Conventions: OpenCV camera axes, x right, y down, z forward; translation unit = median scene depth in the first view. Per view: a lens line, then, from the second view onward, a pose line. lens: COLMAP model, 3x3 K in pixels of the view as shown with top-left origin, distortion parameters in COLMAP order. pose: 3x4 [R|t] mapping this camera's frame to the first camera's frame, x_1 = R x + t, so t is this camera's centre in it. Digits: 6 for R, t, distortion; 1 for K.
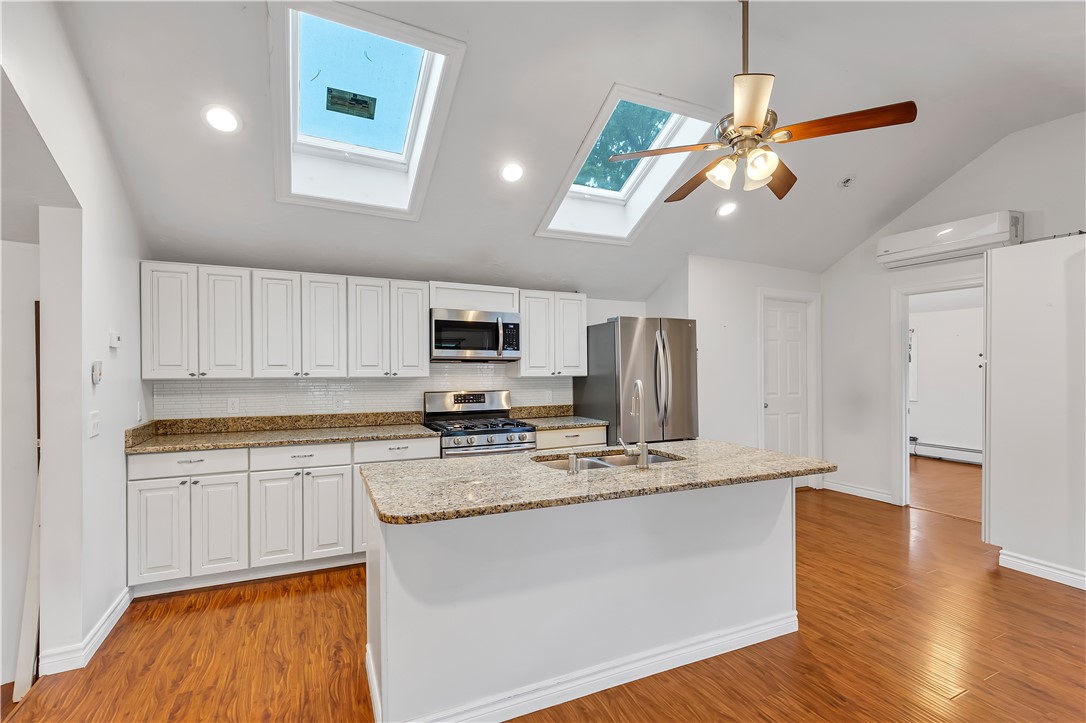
lens RADIAL K [[498.9, 0, 539.0], [0, 498.9, 368.1], [0, 0, 1]] dist [0.010455, -0.001487]
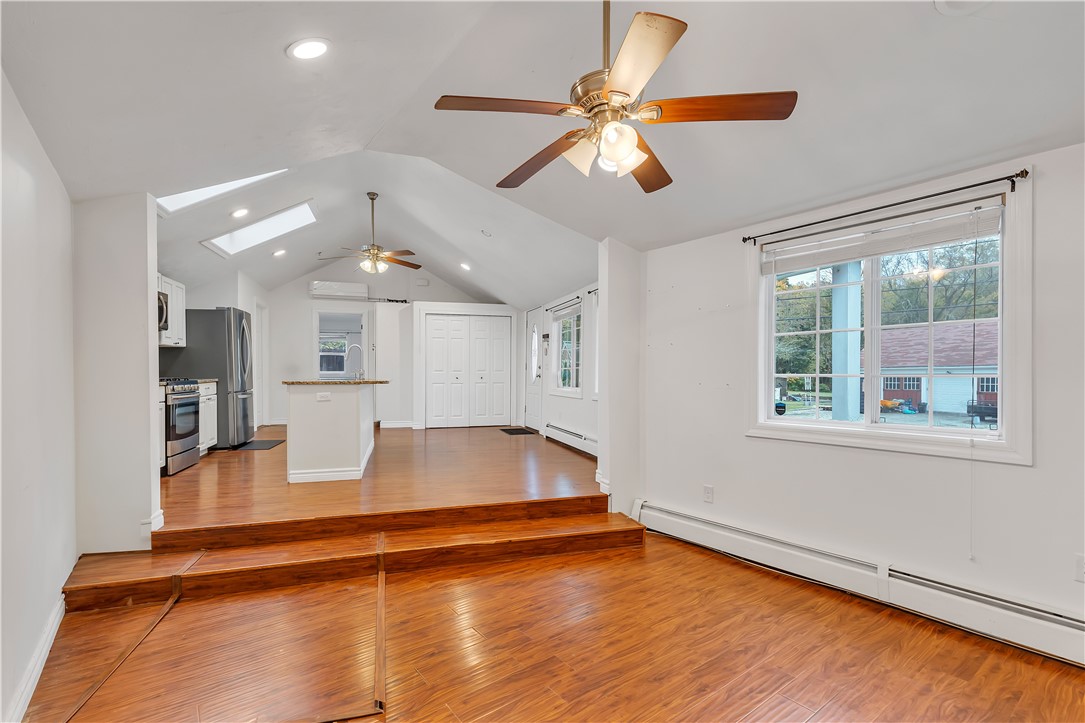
lens RADIAL K [[498.5, 0, 540.3], [0, 498.5, 376.6], [0, 0, 1]] dist [0.010455, -0.001487]
pose [[0.151440, -0.014206, 0.988364, -1.226089], [0.004355, 0.999897, 0.013705, 0.091678], [-0.988457, 0.002229, 0.151486, -0.150541]]
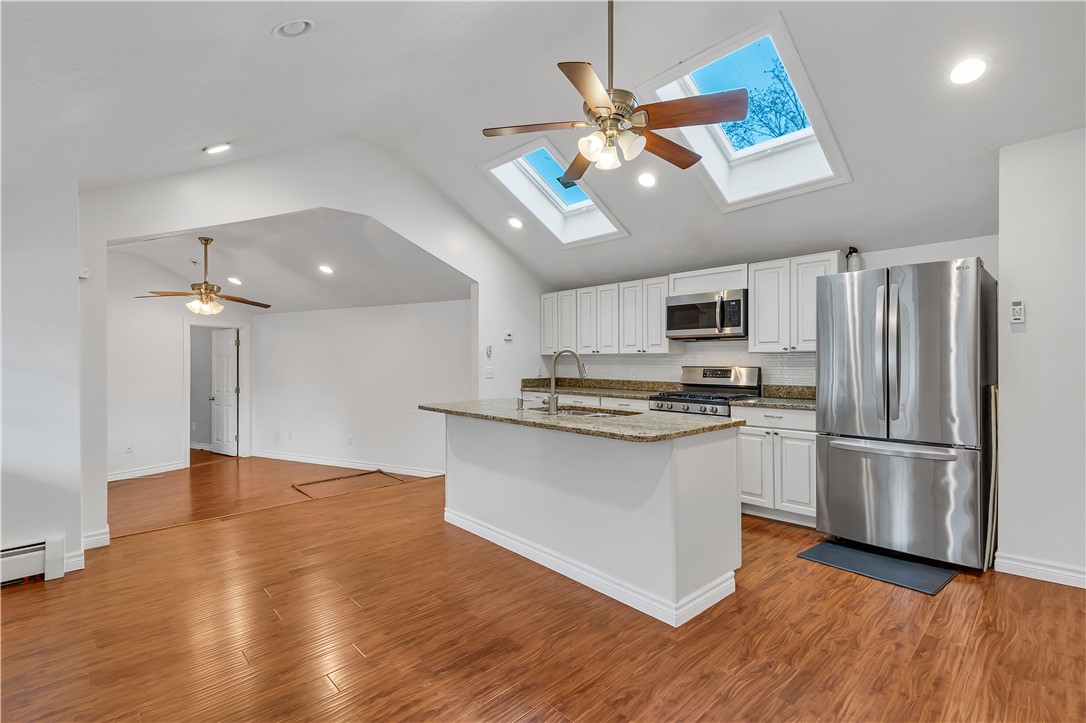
lens RADIAL K [[498.9, 0, 537.5], [0, 498.9, 361.7], [0, 0, 1]] dist [0.010455, -0.001487]
pose [[0.288403, 0.003161, -0.957504, 0.846093], [0.004203, 0.999981, 0.004568, 0.030994], [0.957500, -0.005342, 0.288384, 0.335133]]
